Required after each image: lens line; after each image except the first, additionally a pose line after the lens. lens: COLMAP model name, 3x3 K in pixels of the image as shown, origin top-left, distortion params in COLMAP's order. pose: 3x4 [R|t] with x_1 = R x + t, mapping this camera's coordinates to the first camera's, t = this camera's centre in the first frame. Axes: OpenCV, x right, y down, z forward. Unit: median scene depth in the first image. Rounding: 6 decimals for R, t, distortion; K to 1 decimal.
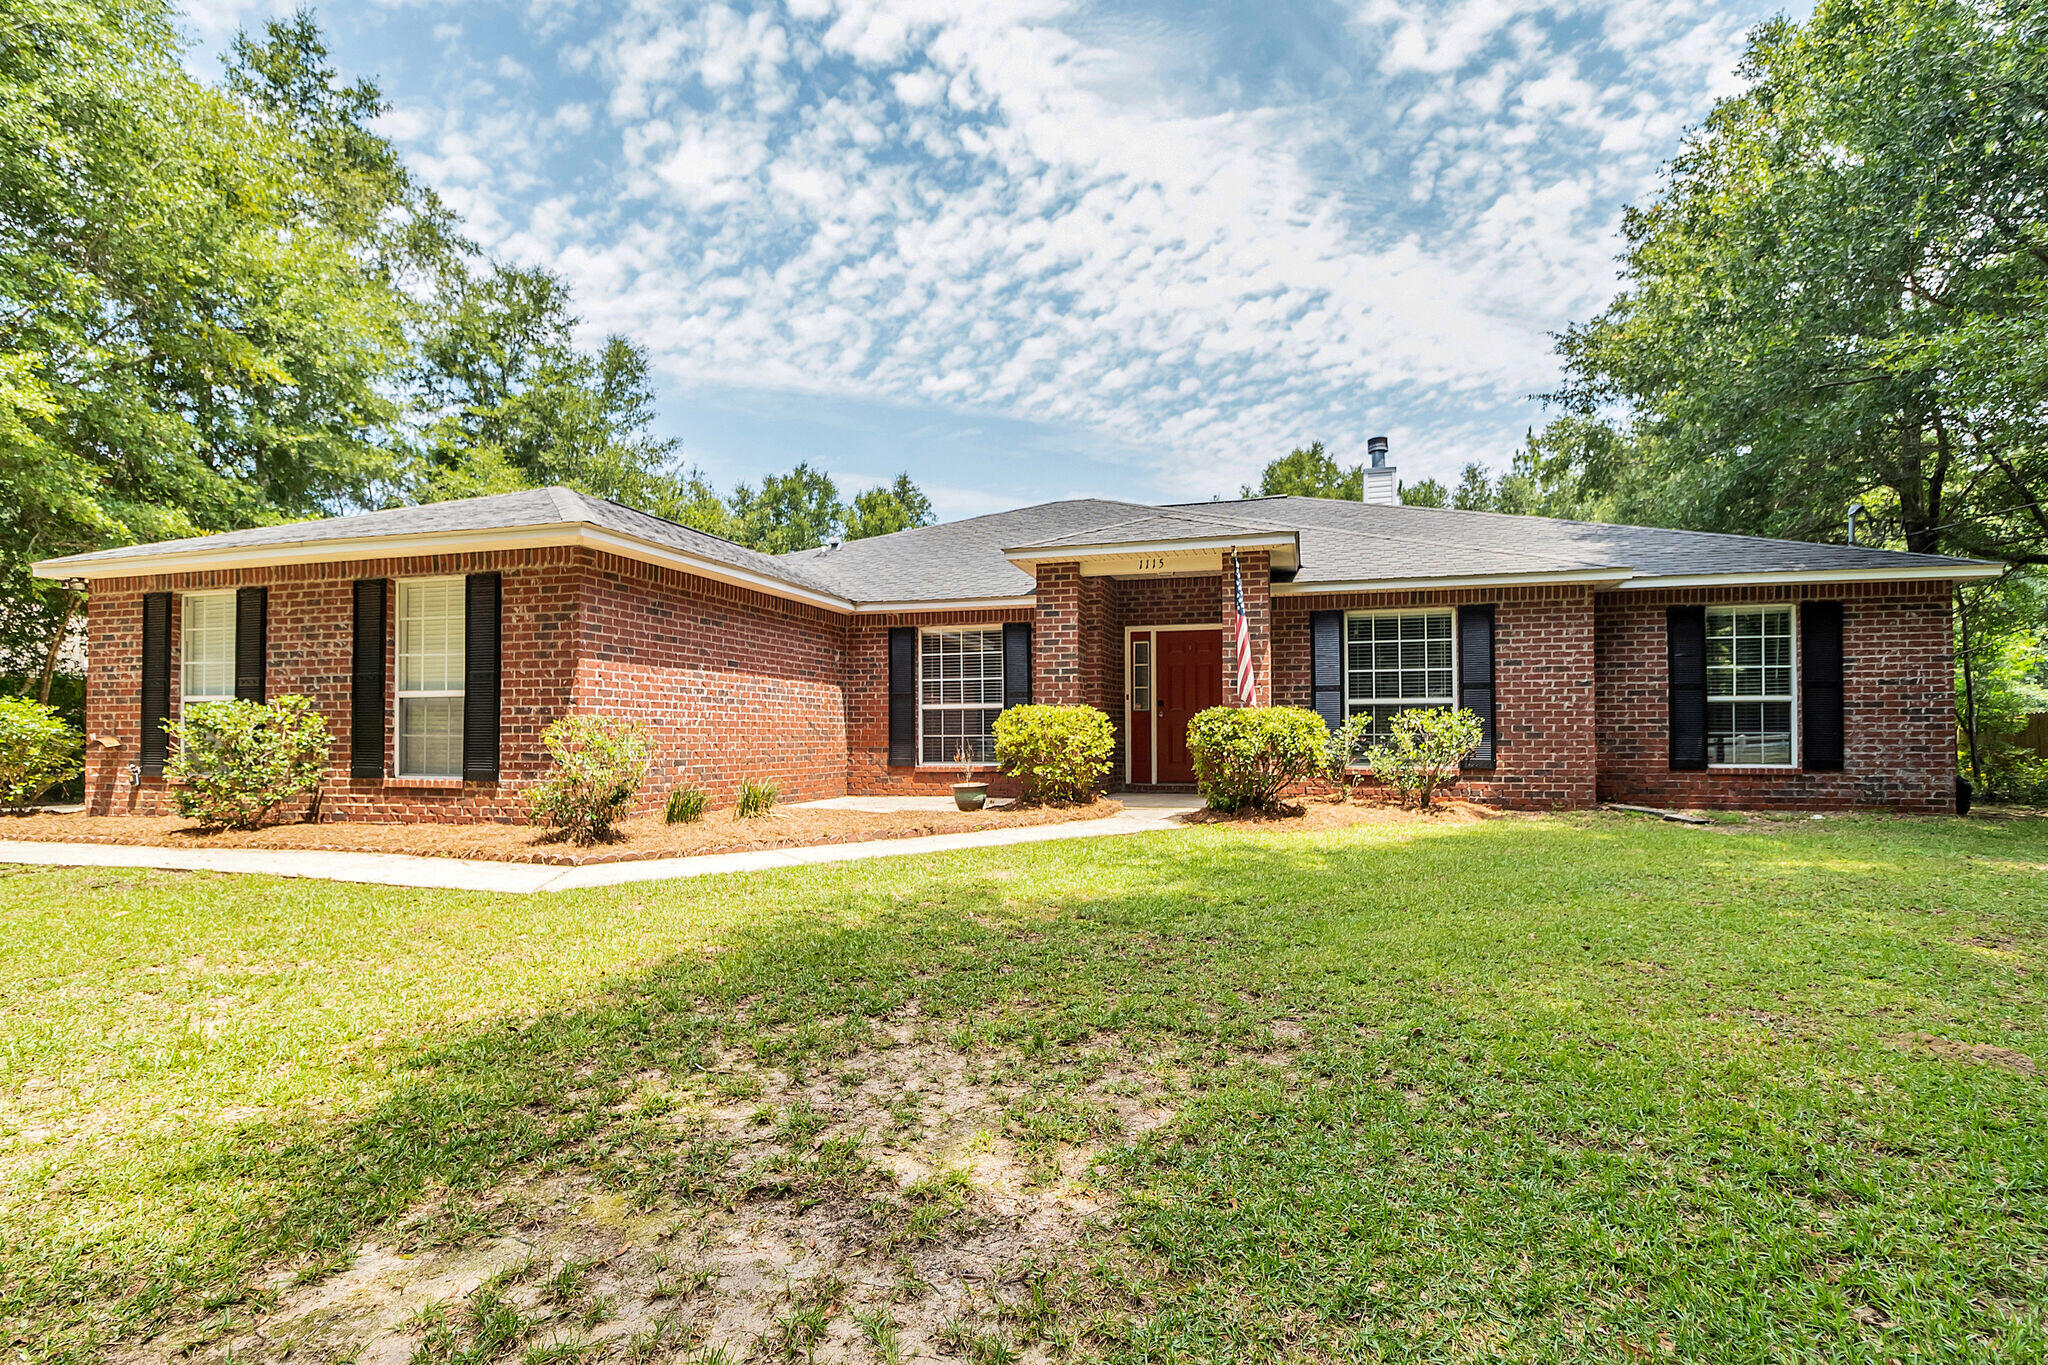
lens RADIAL K [[891.0, 0, 1031.5], [0, 891.0, 719.5], [0, 0, 1]] dist [-0.001684, -0.000188]
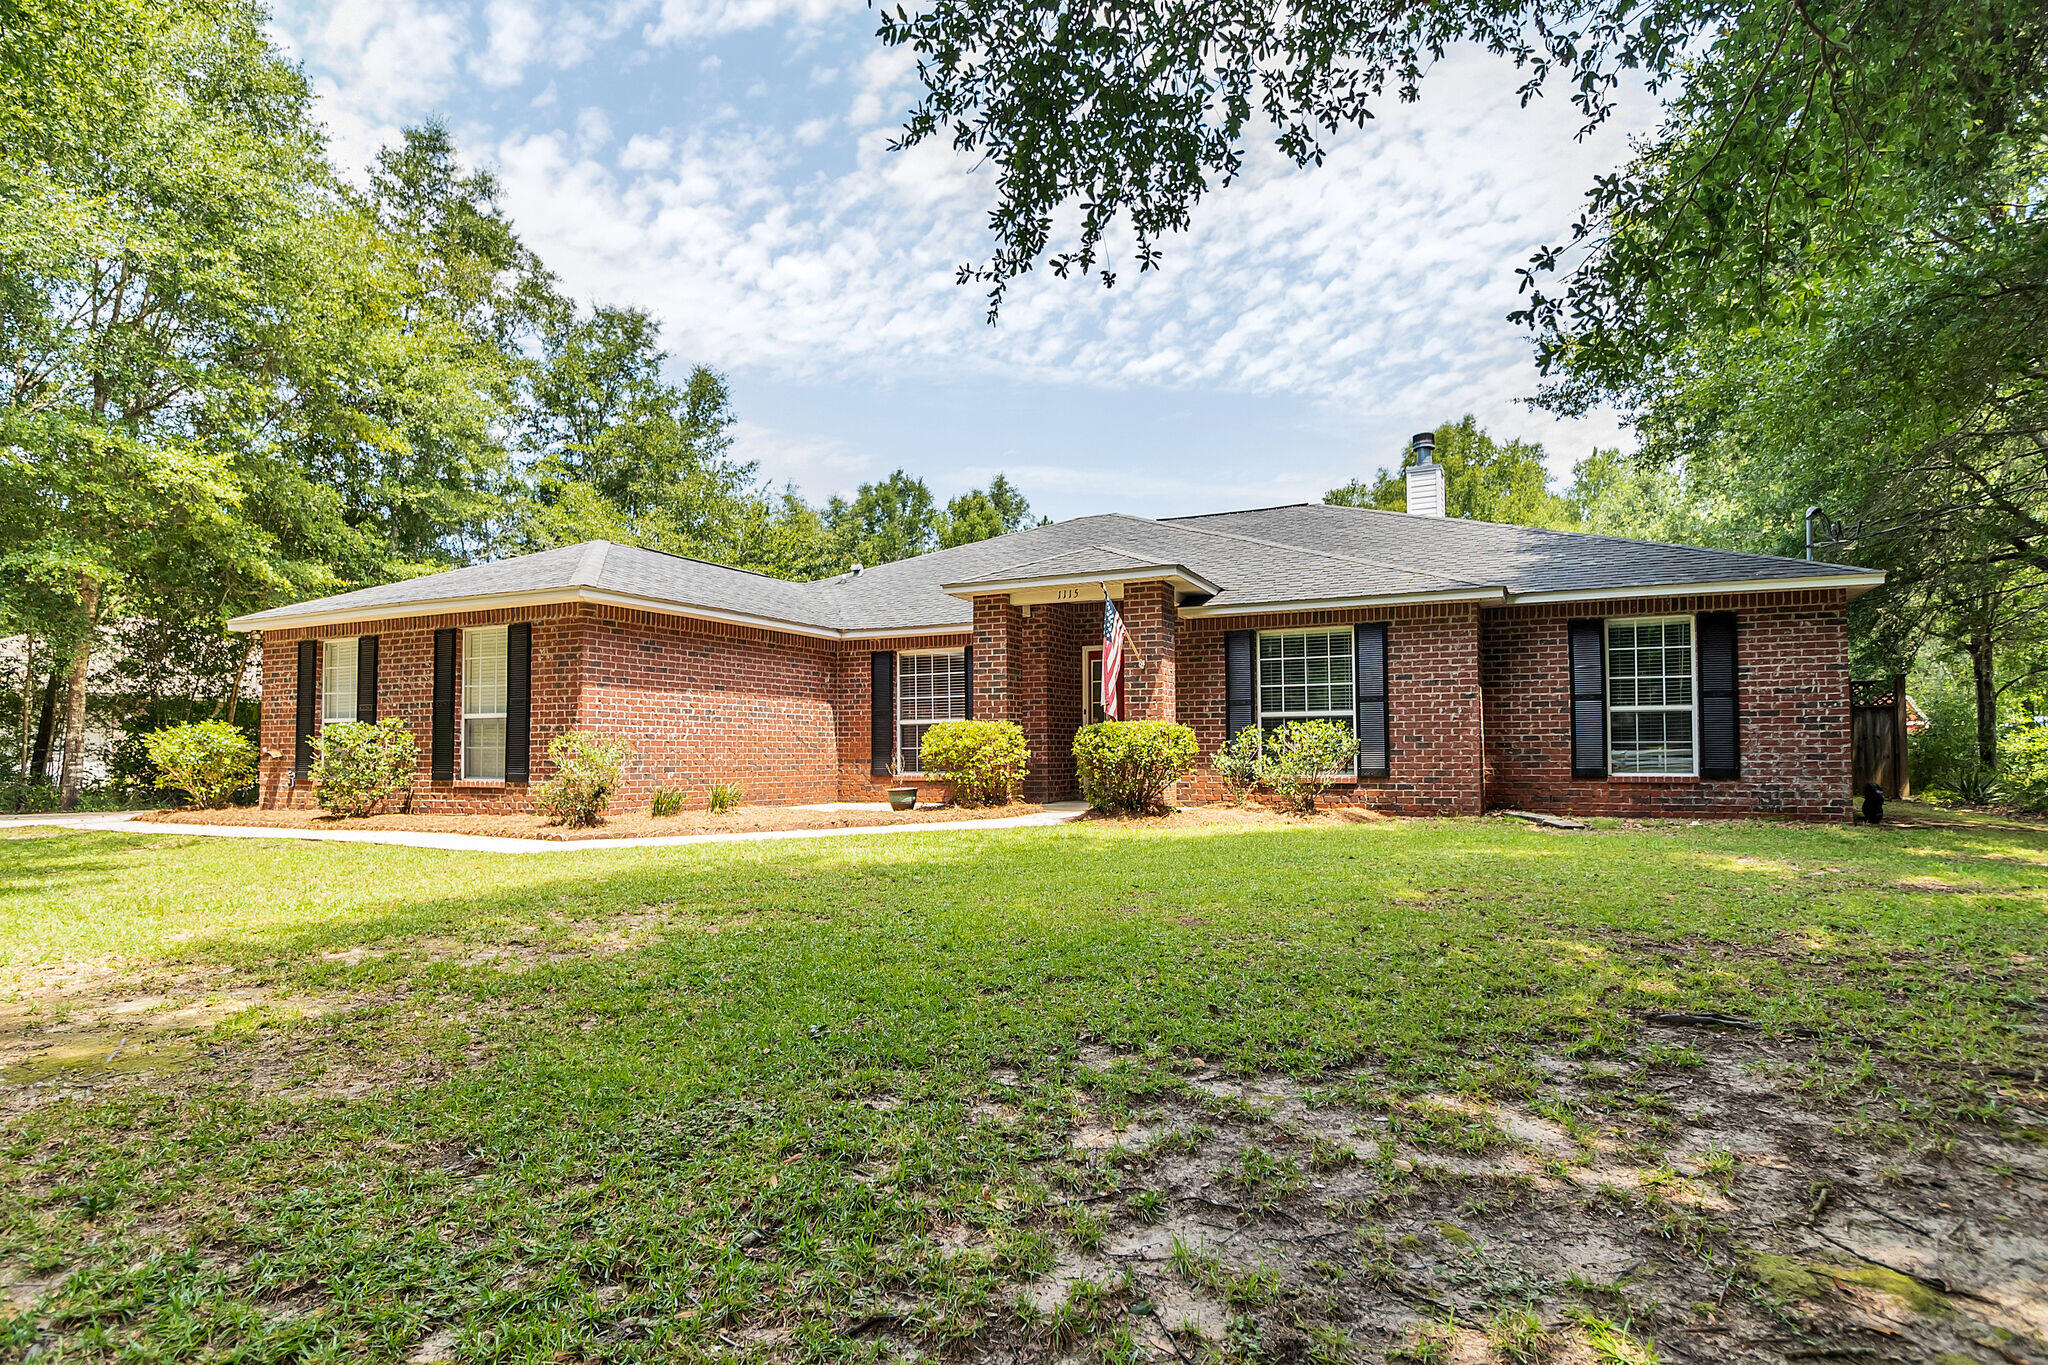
lens RADIAL K [[1032.7, 0, 1022.5], [0, 1032.7, 713.5], [0, 0, 1]] dist [-0.003222, -0.000548]
pose [[0.983933, -0.009096, -0.178305, 0.317550], [0.005374, 0.999758, -0.021347, 0.003853], [0.178456, 0.020046, 0.983744, -0.298558]]
